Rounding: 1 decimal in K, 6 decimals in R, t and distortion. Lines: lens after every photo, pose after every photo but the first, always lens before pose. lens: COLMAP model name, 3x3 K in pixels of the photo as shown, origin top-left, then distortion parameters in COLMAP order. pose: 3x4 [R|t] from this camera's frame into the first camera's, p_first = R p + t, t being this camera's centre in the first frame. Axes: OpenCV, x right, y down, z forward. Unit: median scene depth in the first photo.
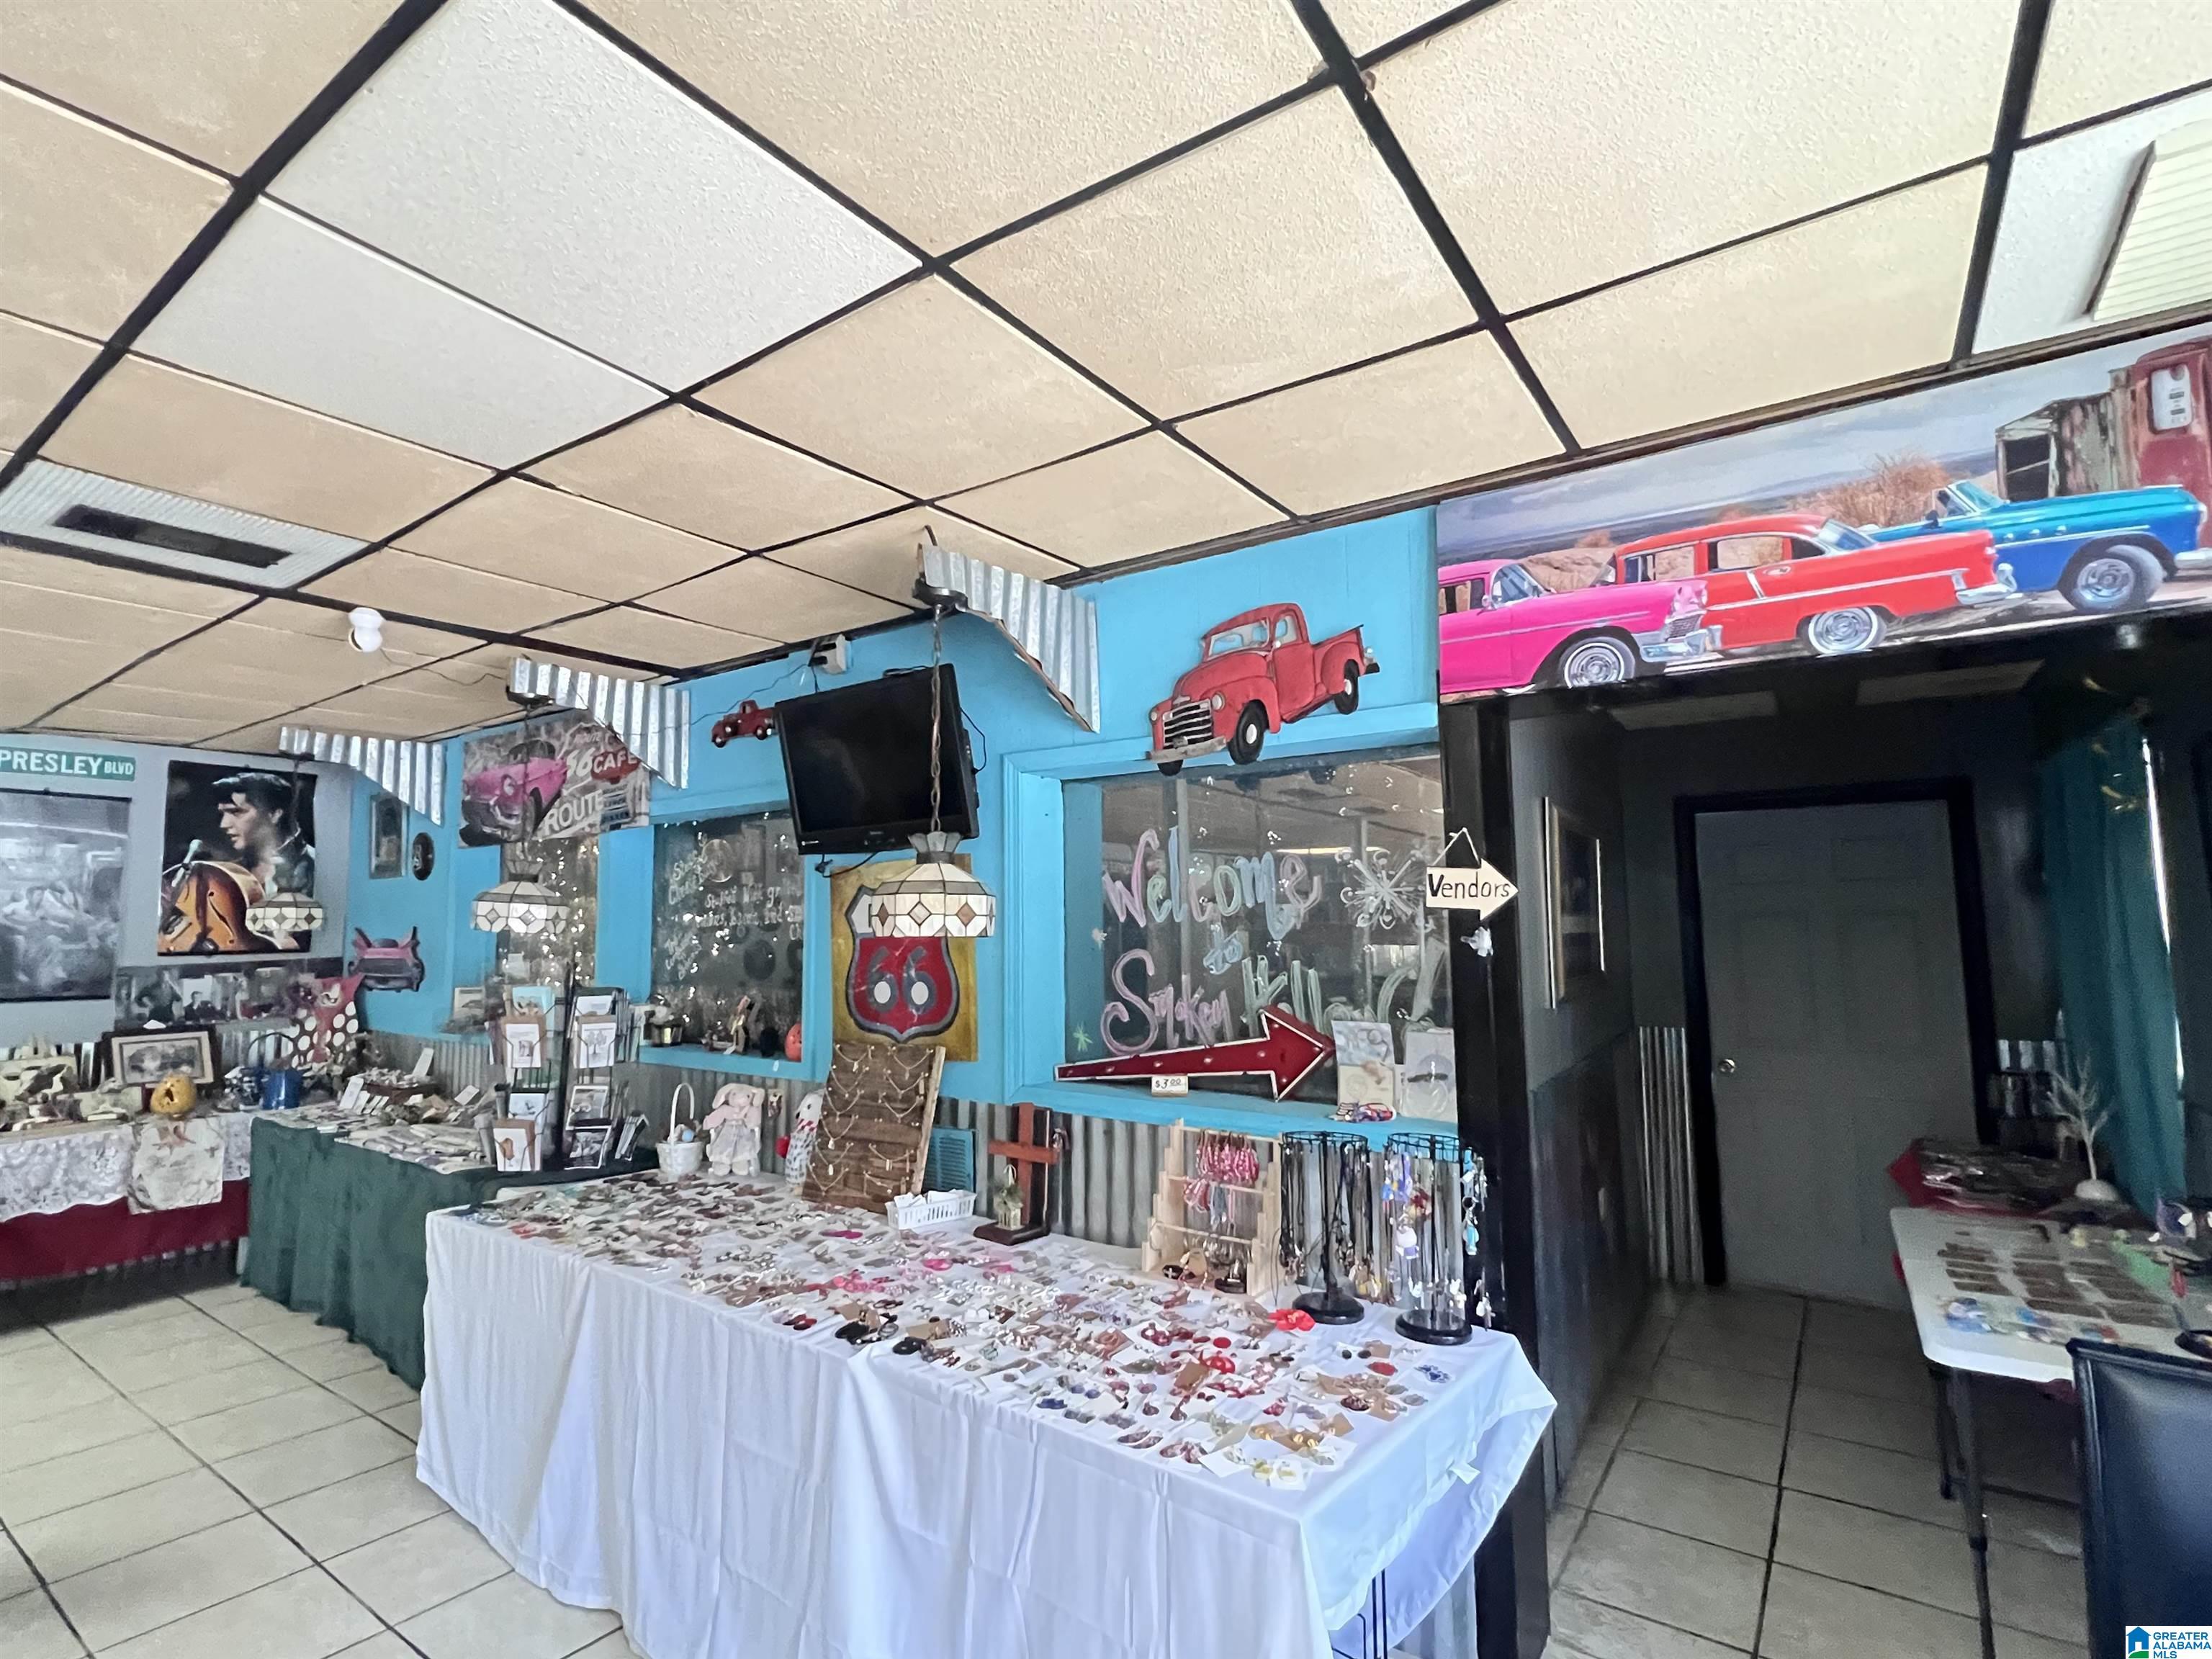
lens RADIAL K [[1066.7, 0, 1106.0], [0, 1066.7, 829.5], [0, 0, 1]] dist [-0.001533, 0.000239]
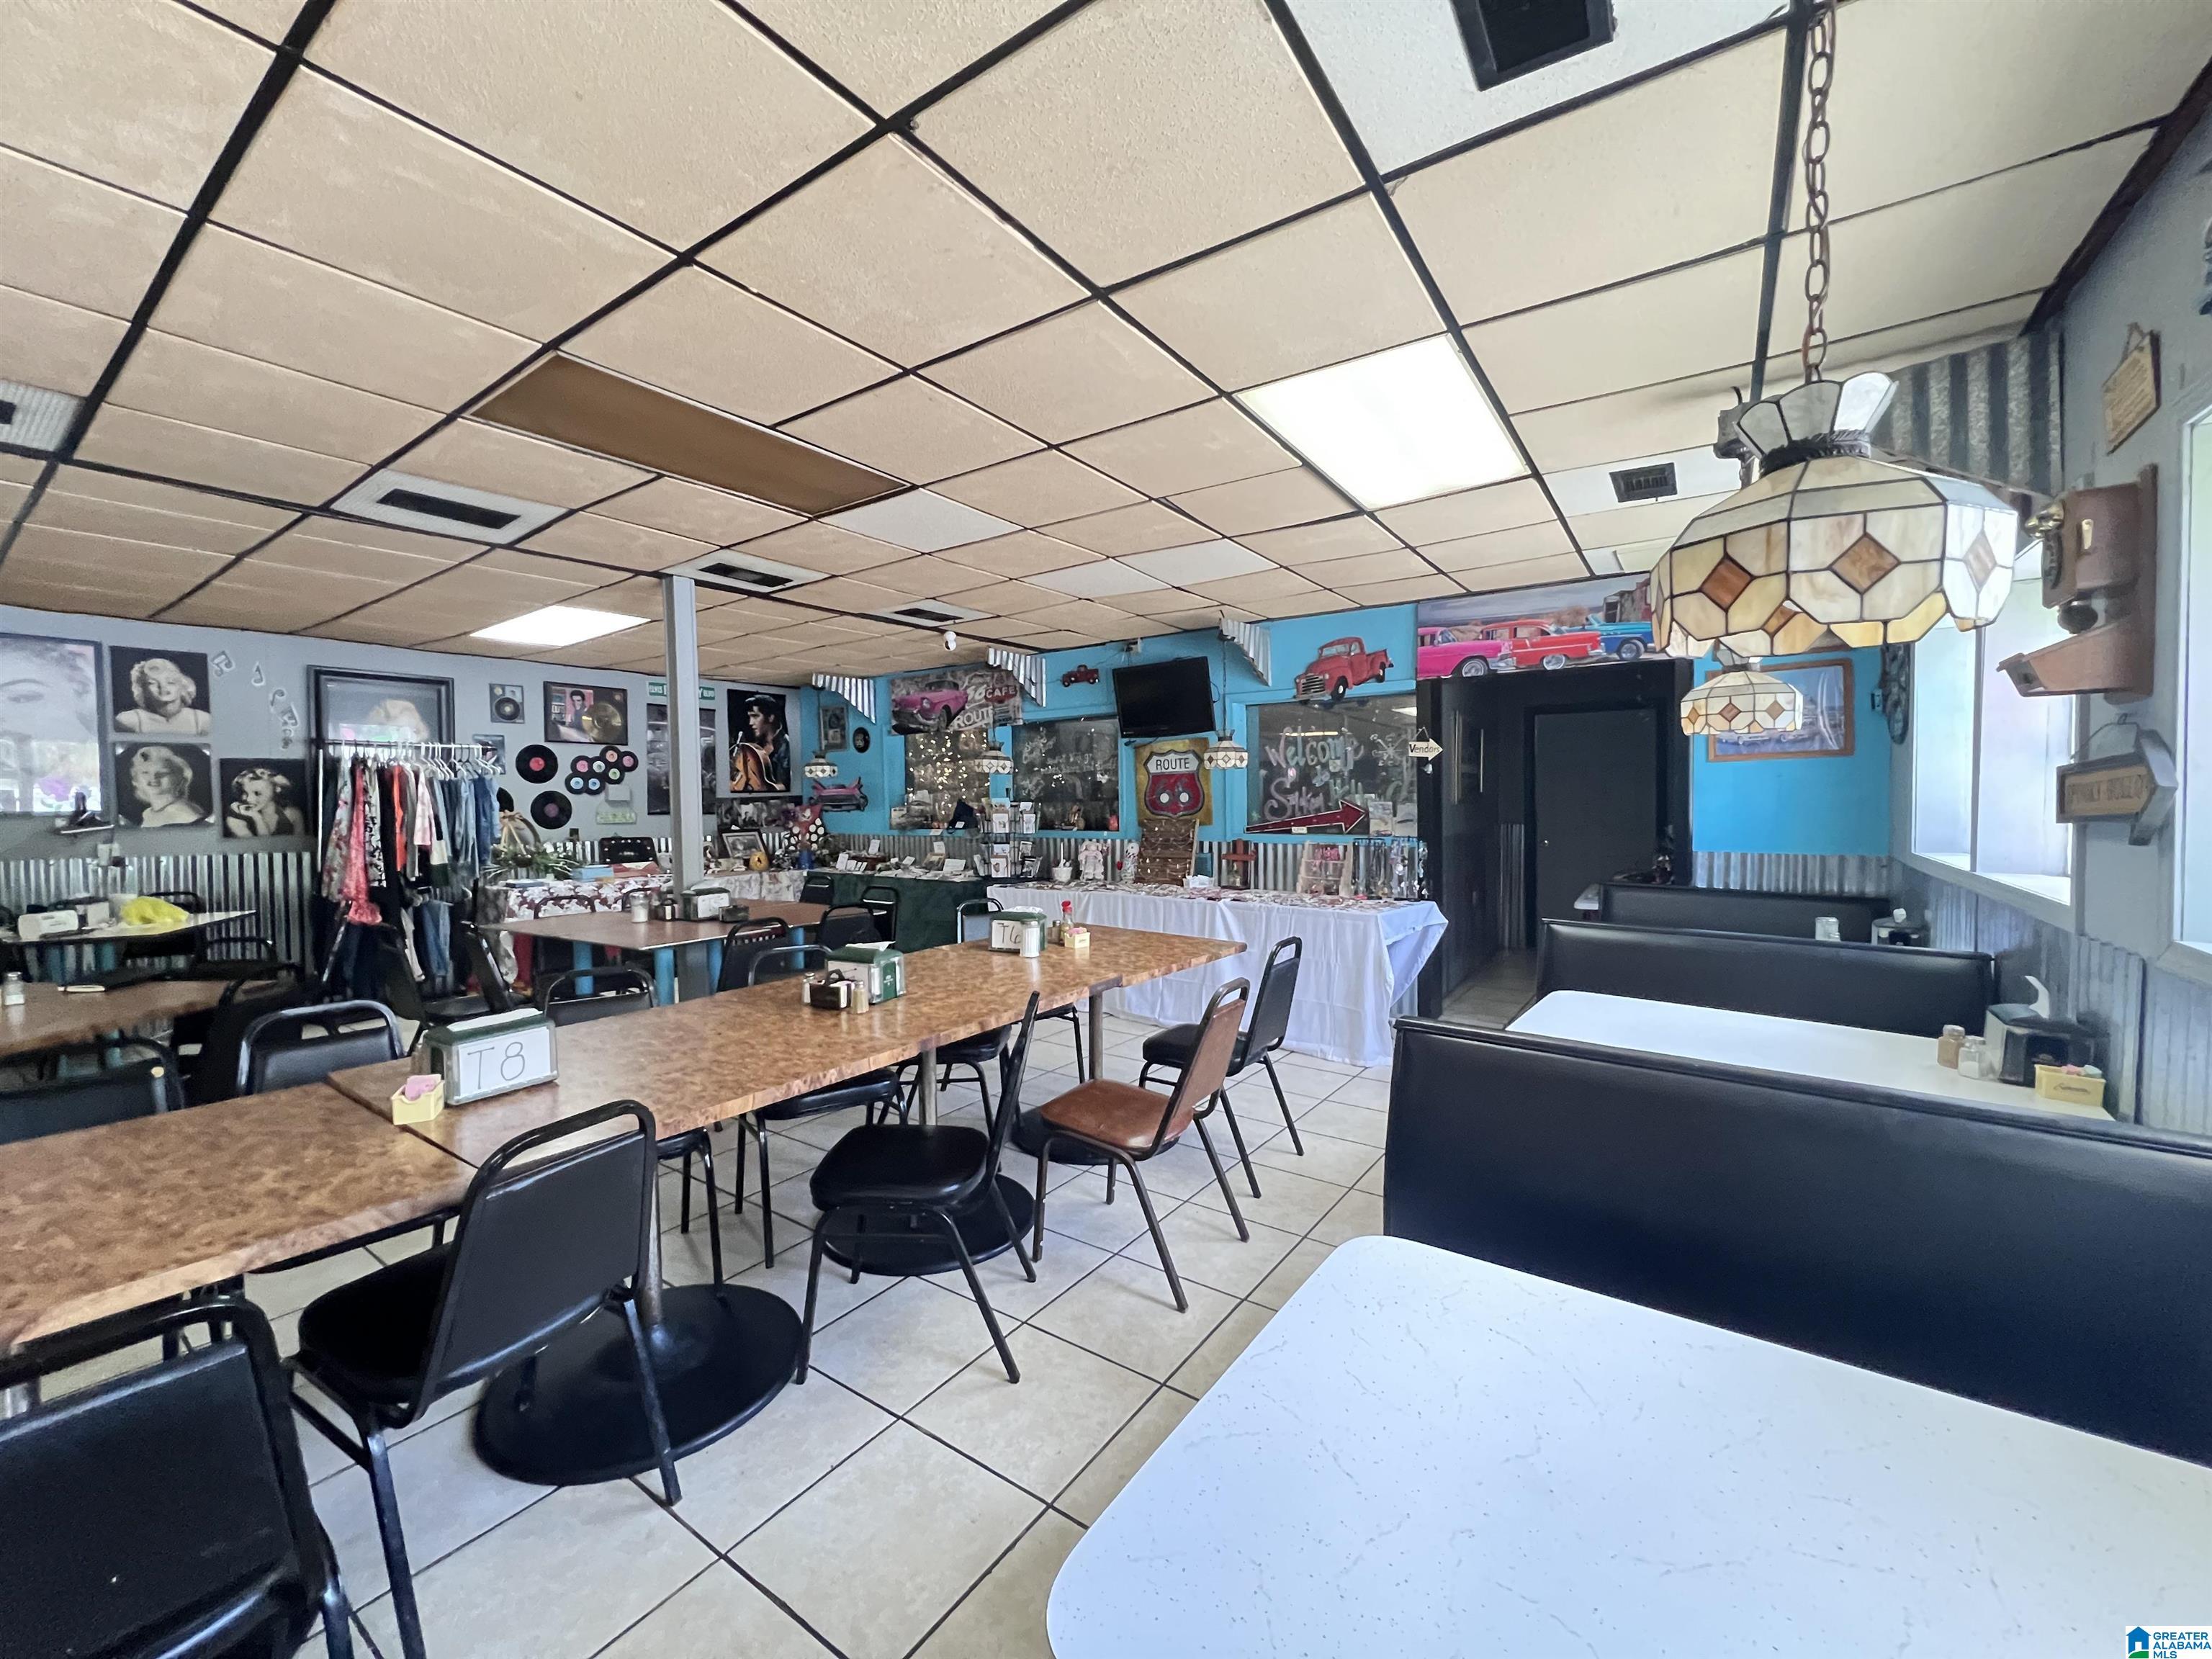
lens RADIAL K [[881.4, 0, 1104.8], [0, 881.4, 826.5], [0, 0, 1]] dist [-0.000487, 0.000208]
pose [[0.999991, -0.003504, 0.002366, -0.404227], [0.003188, 0.992446, 0.122640, -0.023219], [-0.002778, -0.122631, 0.992448, -1.051905]]
